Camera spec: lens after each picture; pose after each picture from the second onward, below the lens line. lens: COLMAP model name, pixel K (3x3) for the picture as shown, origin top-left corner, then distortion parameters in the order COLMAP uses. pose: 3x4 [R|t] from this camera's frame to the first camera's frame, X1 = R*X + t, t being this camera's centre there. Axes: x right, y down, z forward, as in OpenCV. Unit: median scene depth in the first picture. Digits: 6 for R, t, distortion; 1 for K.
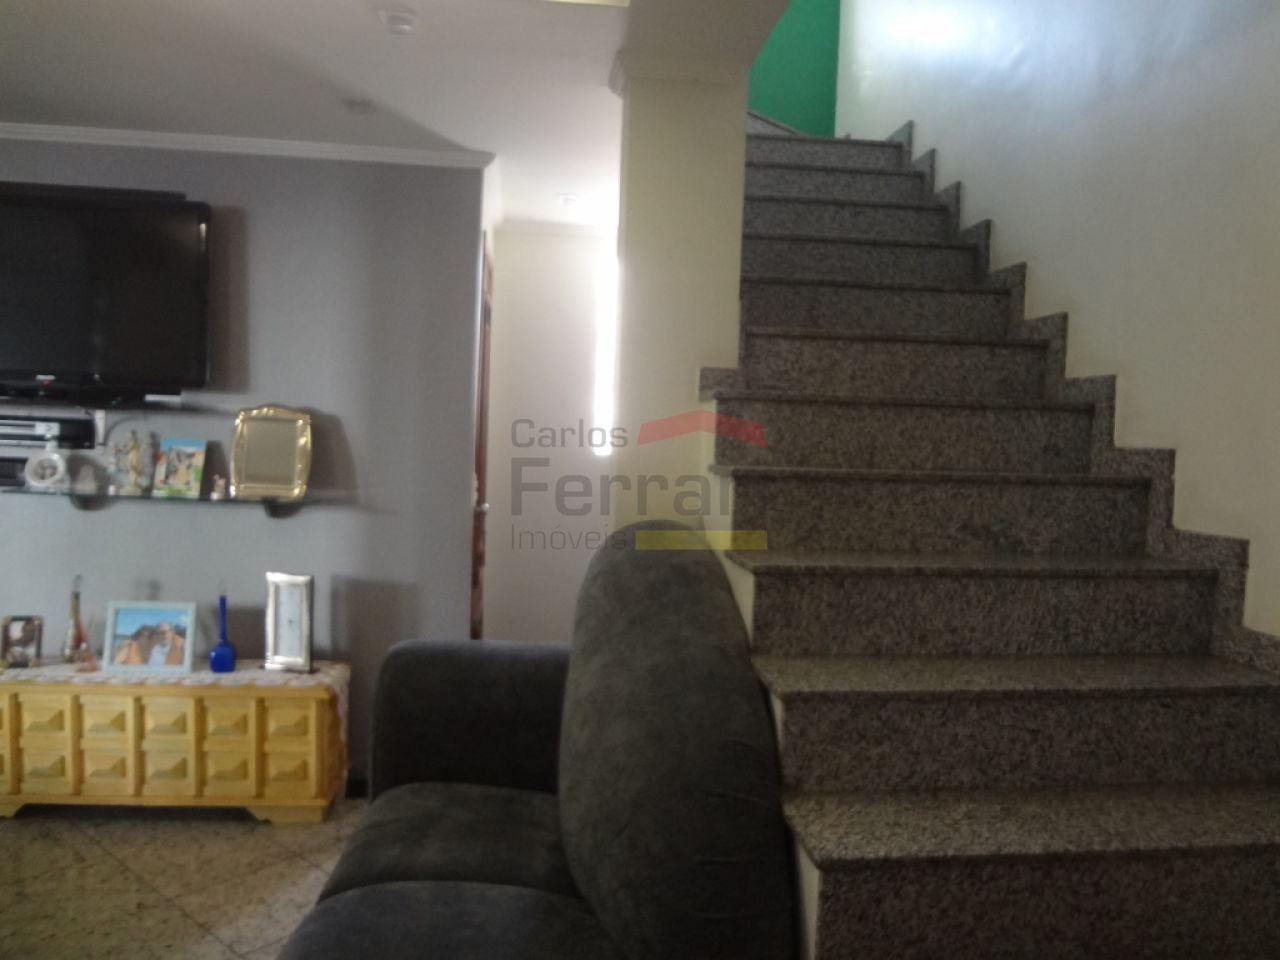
lens RADIAL K [[951.3, 0, 640.7], [0, 951.3, 482.6], [0, 0, 1]] dist [-0.053992, 0.023489]
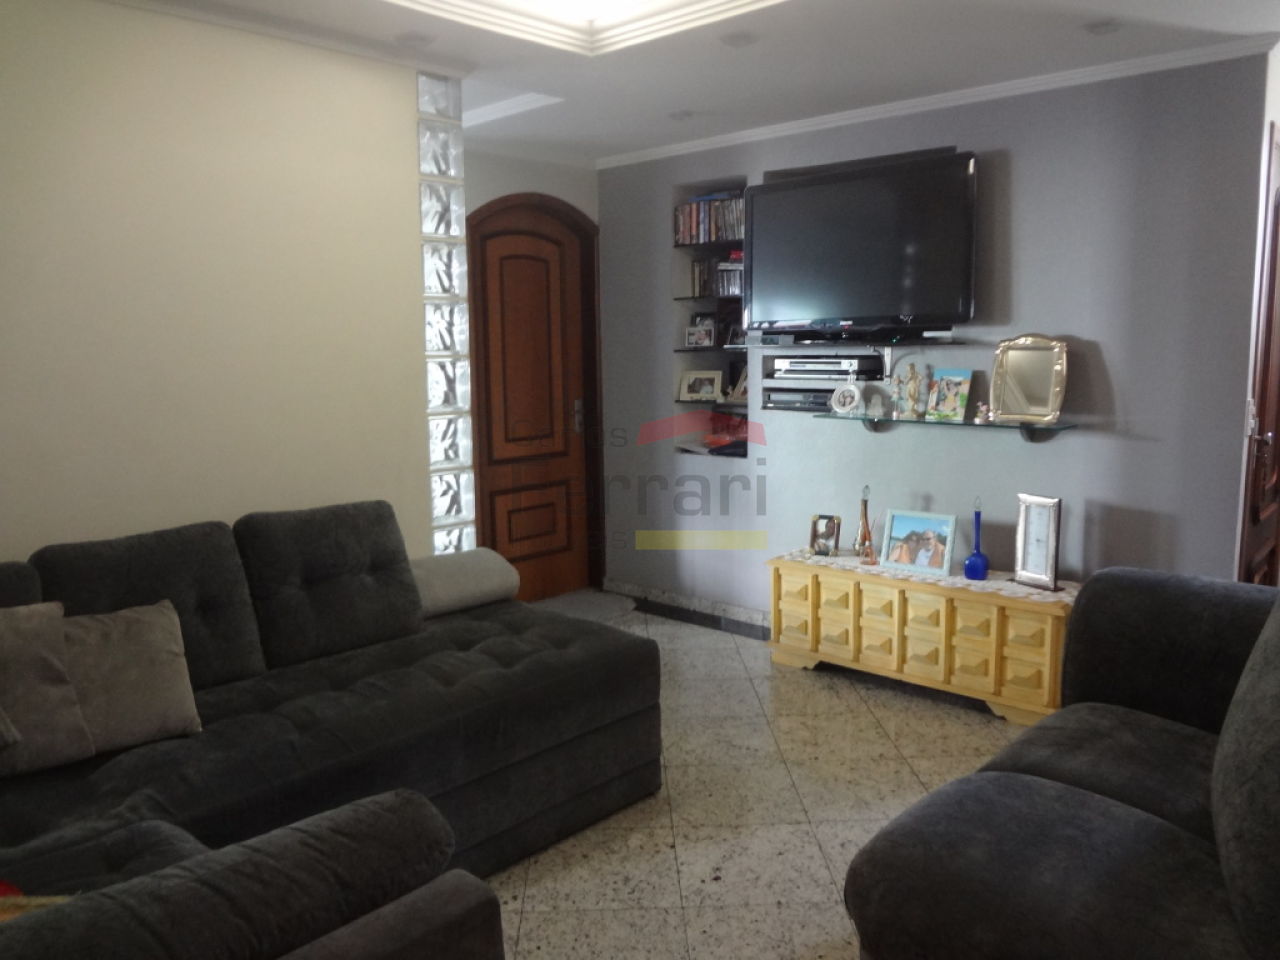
lens RADIAL K [[951.3, 0, 641.2], [0, 951.3, 477.5], [0, 0, 1]] dist [-0.053992, 0.023489]
pose [[0.656684, 0.051670, -0.752393, 0.134145], [0.007269, 0.997170, 0.074824, -0.005561], [0.754130, -0.054605, 0.654451, -0.026440]]
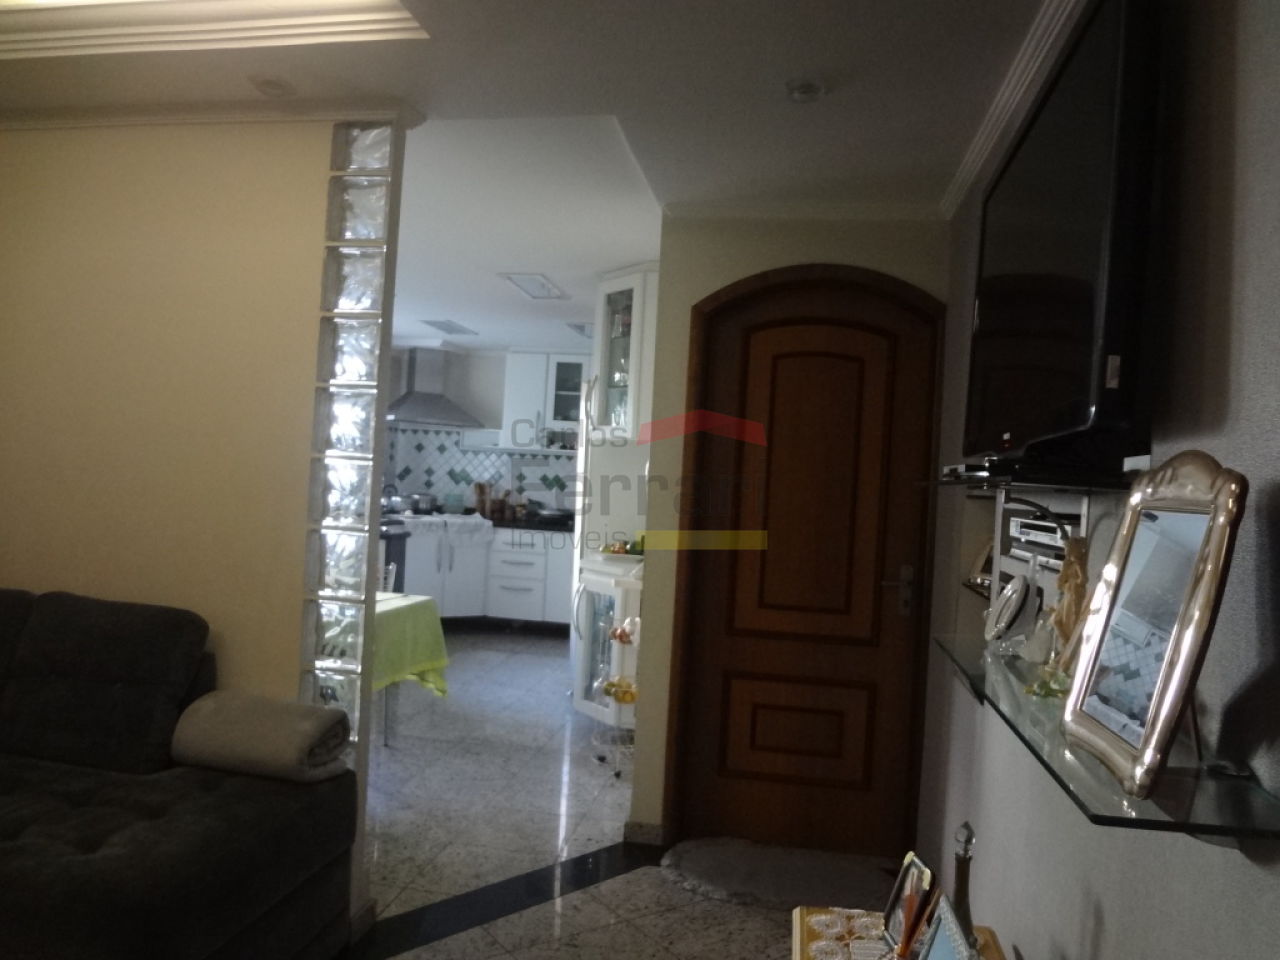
lens RADIAL K [[951.3, 0, 638.1], [0, 951.3, 484.2], [0, 0, 1]] dist [-0.053992, 0.023489]
pose [[-0.266551, -0.050982, -0.962472, -0.067589], [-0.111259, 0.993552, -0.021815, -0.054084], [0.957378, 0.101269, -0.270504, 1.005464]]
